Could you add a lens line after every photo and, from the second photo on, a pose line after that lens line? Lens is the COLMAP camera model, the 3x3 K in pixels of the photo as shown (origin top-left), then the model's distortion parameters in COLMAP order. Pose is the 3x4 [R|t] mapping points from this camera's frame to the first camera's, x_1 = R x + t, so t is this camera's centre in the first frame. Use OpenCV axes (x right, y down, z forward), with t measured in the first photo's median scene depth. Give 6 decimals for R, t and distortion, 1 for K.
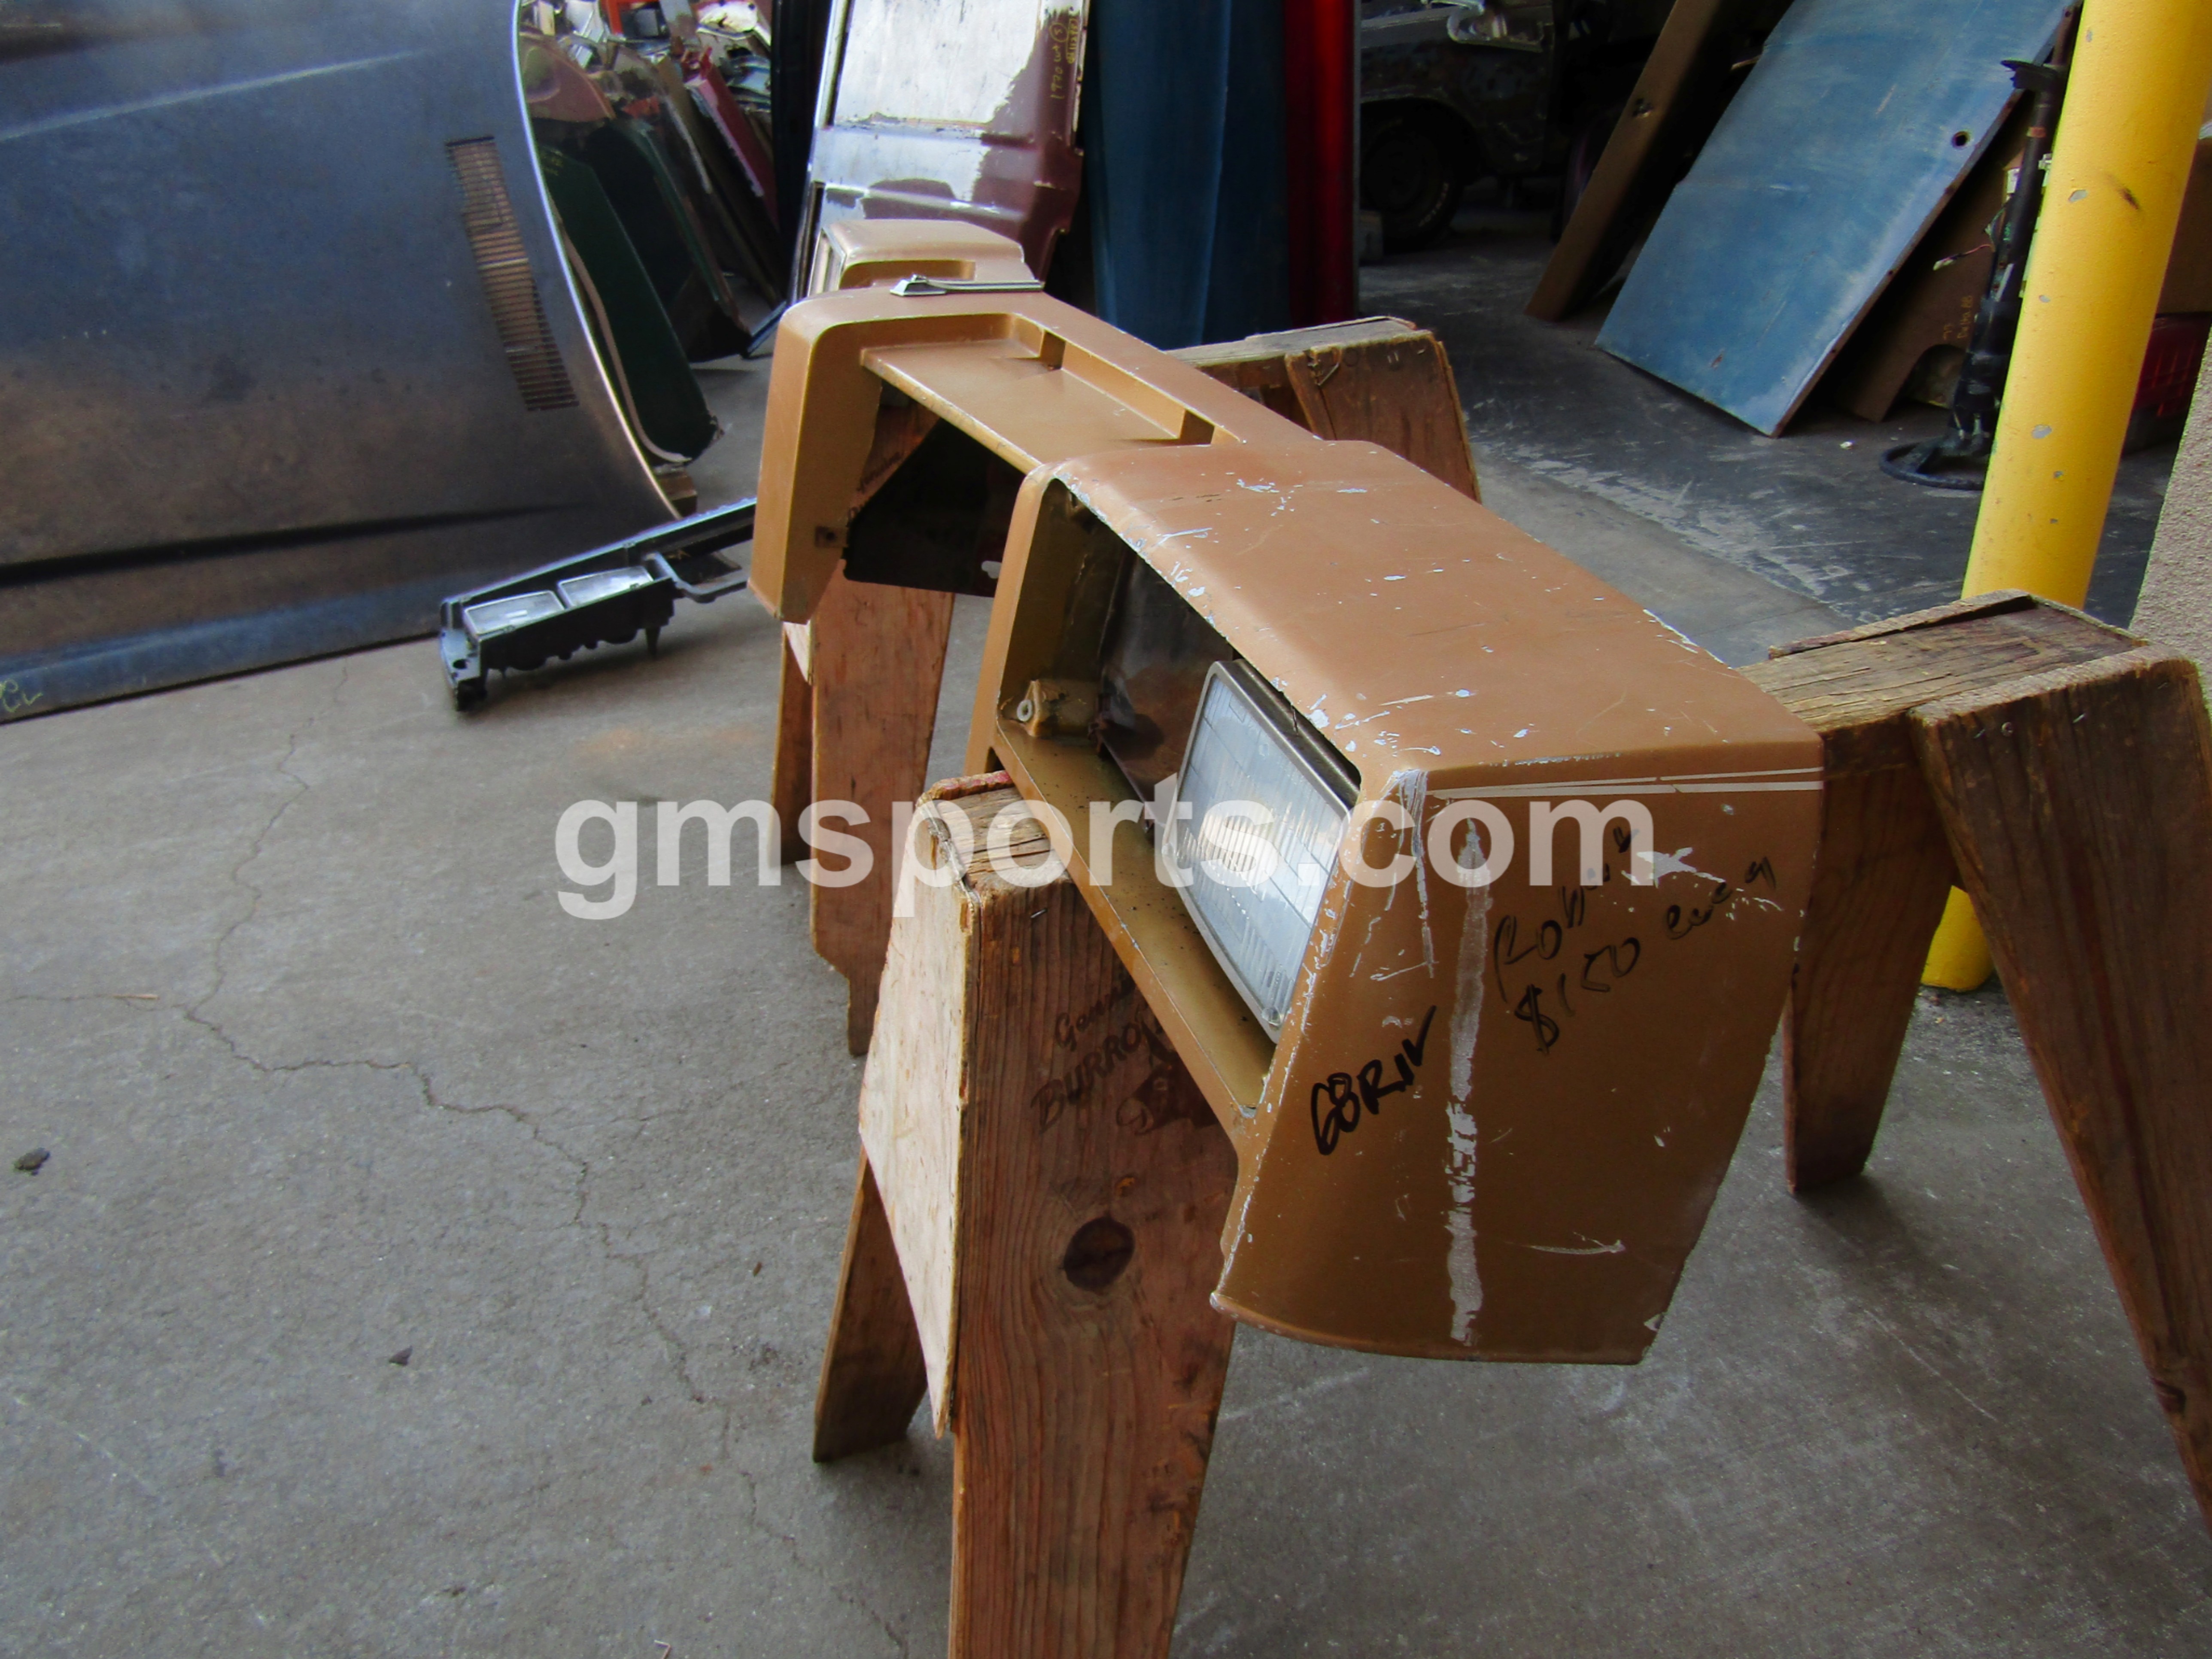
lens RADIAL K [[1594.4, 0, 1104.5], [0, 1594.4, 842.5], [0, 0, 1]] dist [-0.000698, 0.000425]
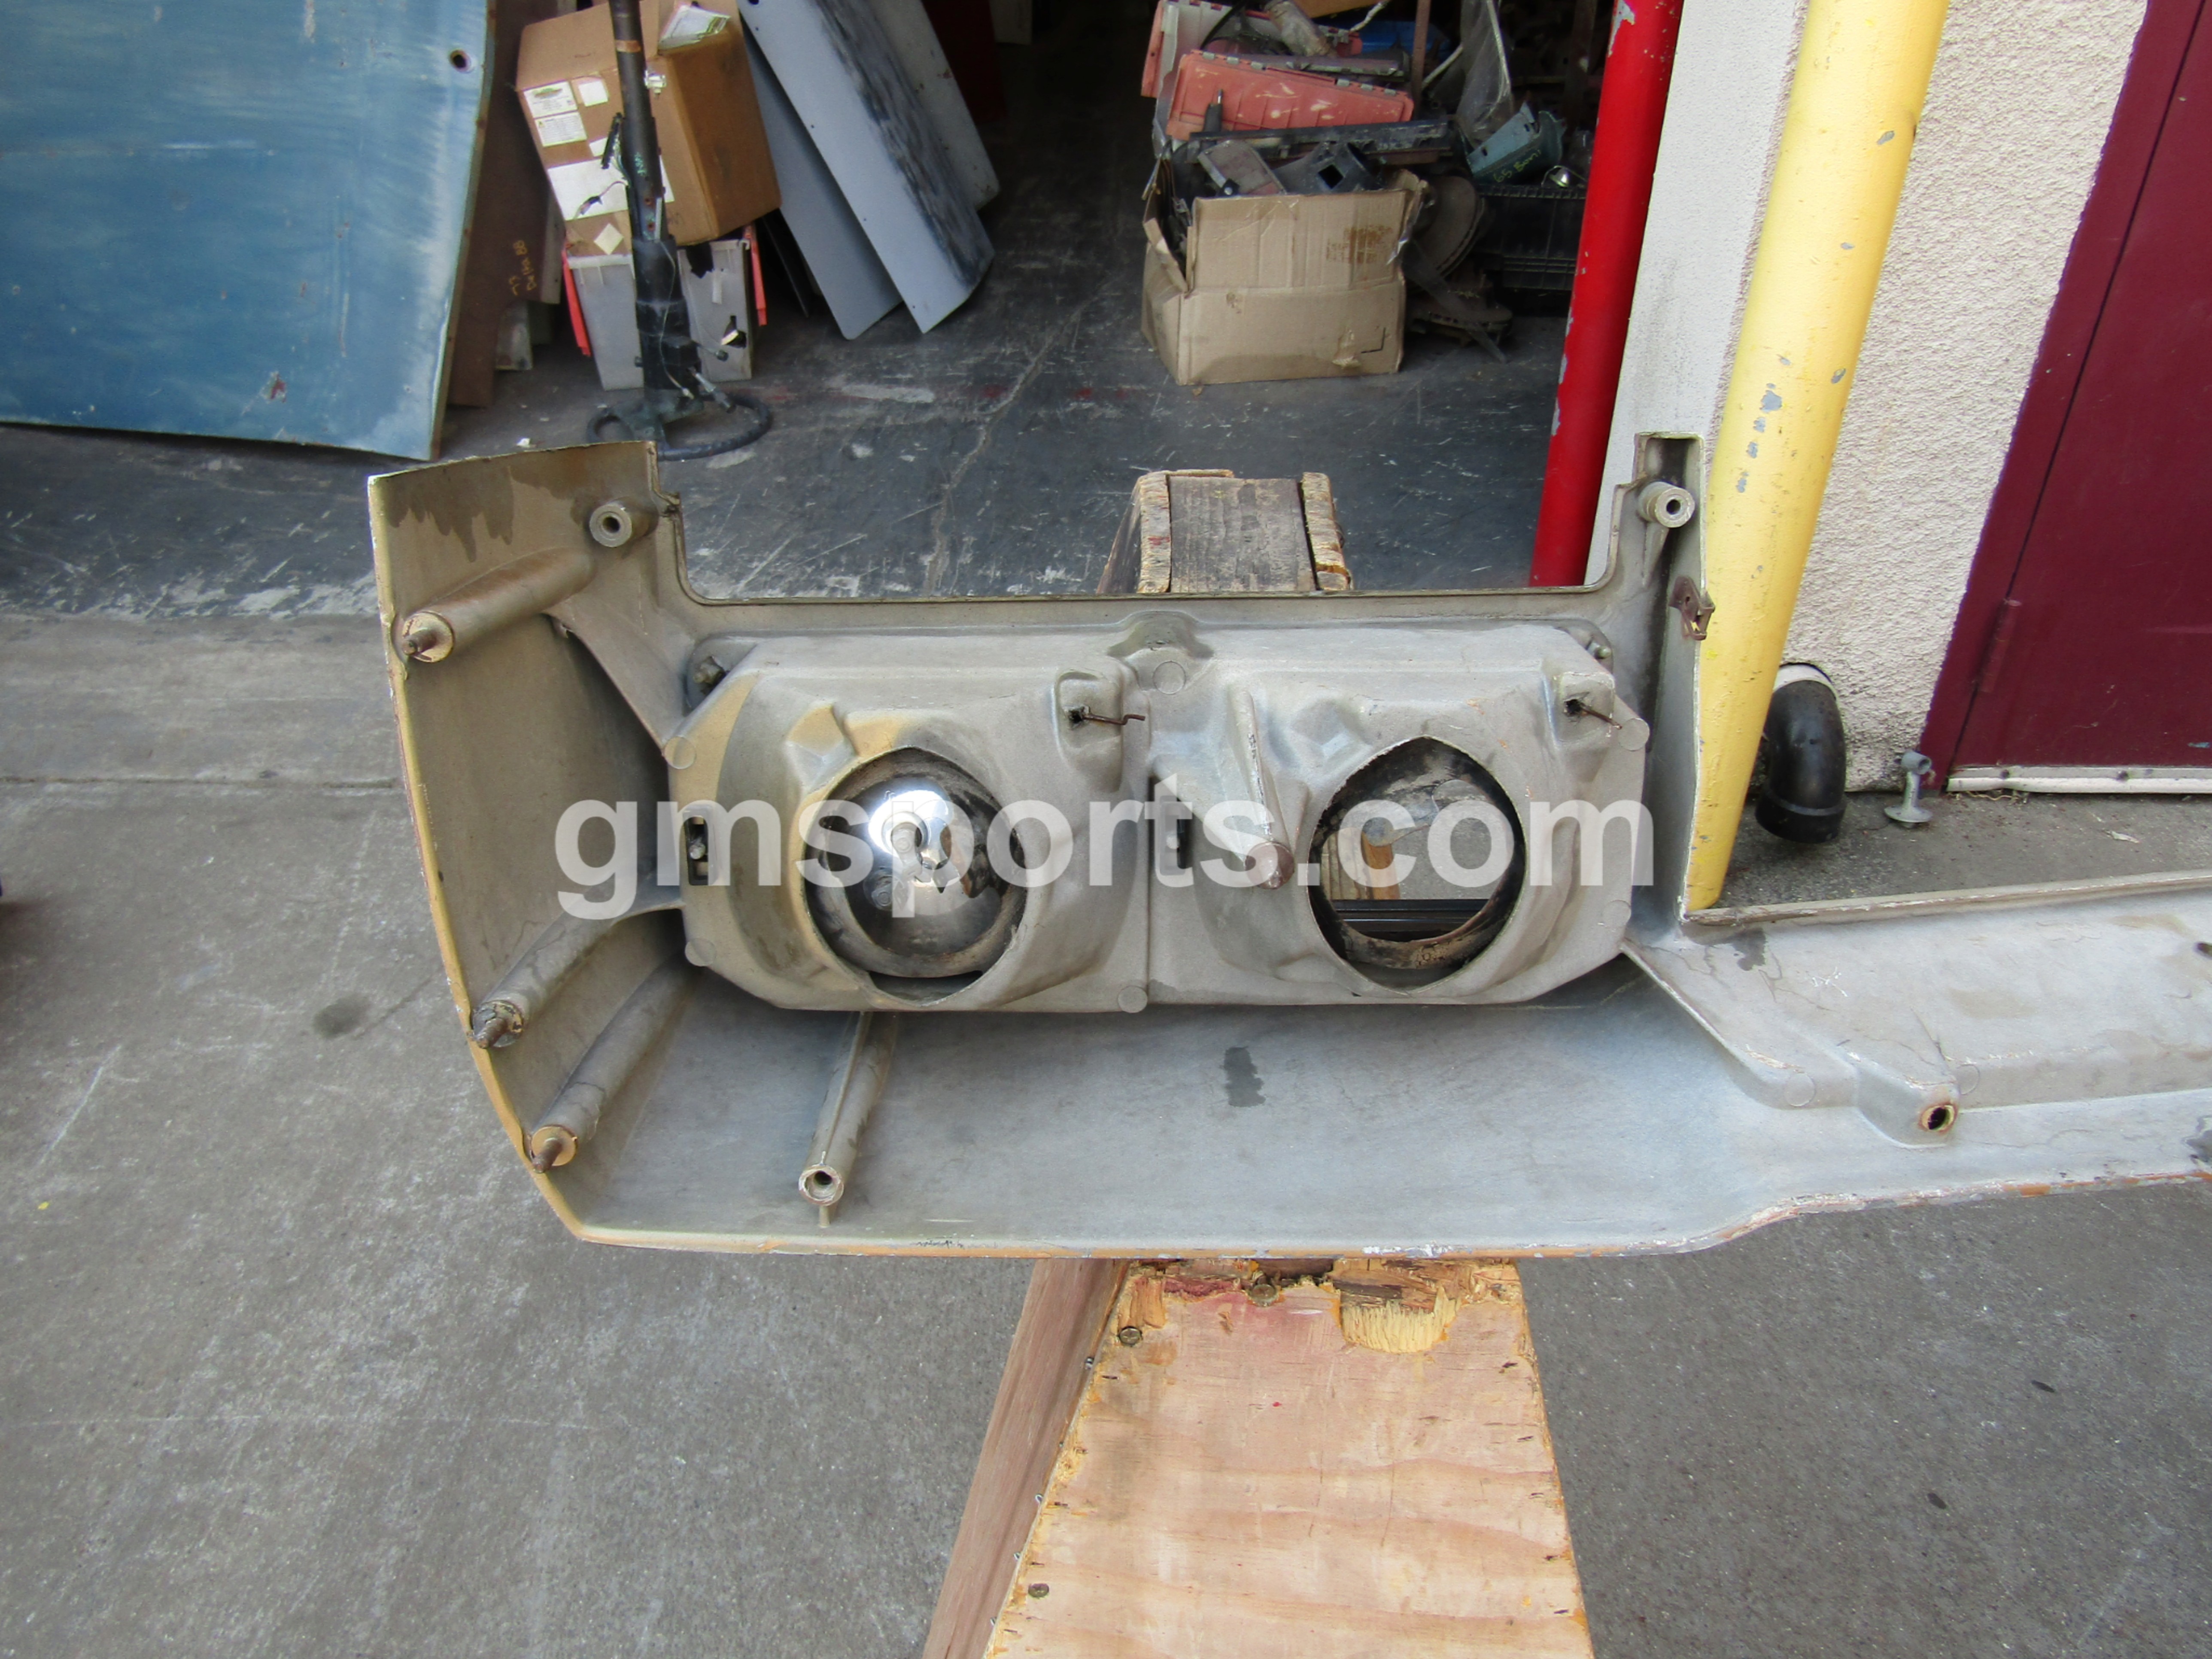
lens RADIAL K [[1582.9, 0, 1125.9], [0, 1582.9, 836.0], [0, 0, 1]] dist [-0.015470, 0.011645]
pose [[0.312145, -0.491562, 0.812978, -0.216249], [0.432599, 0.835414, 0.339030, -0.243711], [-0.845827, 0.245867, 0.473419, 0.443072]]
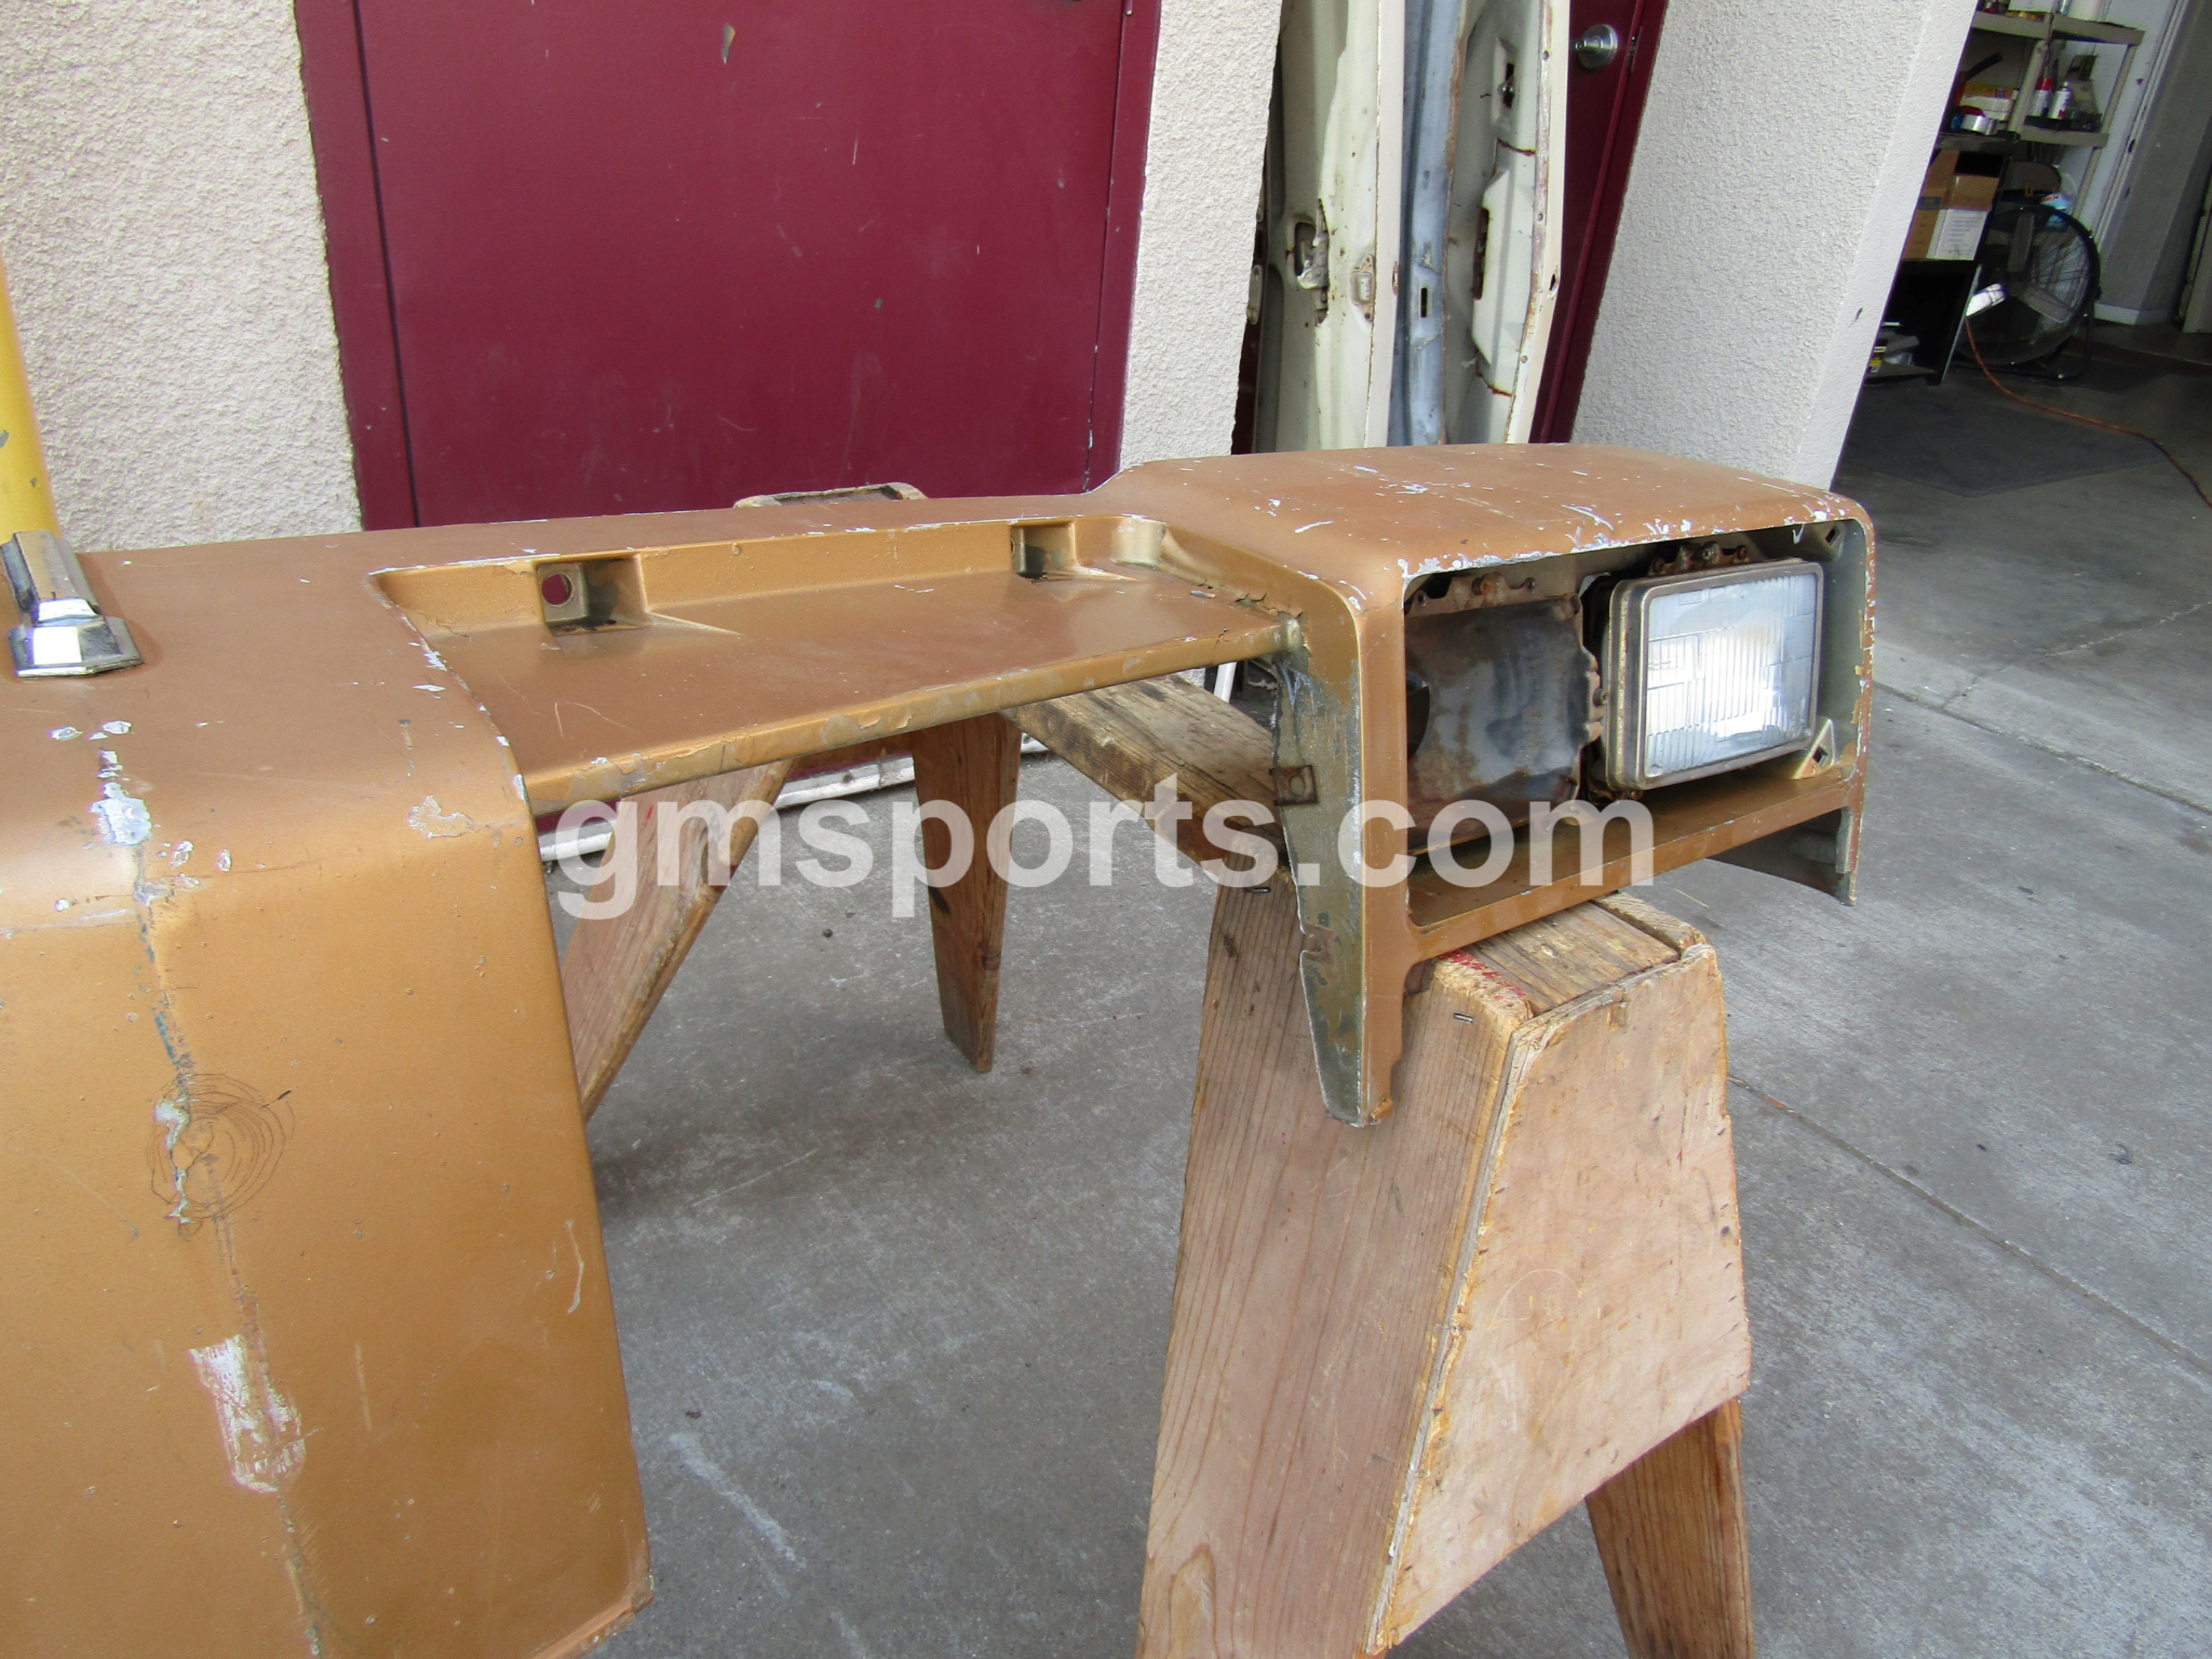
lens RADIAL K [[1554.4, 0, 1116.0], [0, 1554.4, 829.1], [0, 0, 1]] dist [0.002353, -0.014615]
pose [[-0.348087, -0.418695, 0.838767, -0.158906], [0.366035, 0.762998, 0.532777, -0.143425], [-0.863049, 0.492471, -0.112332, 0.314053]]
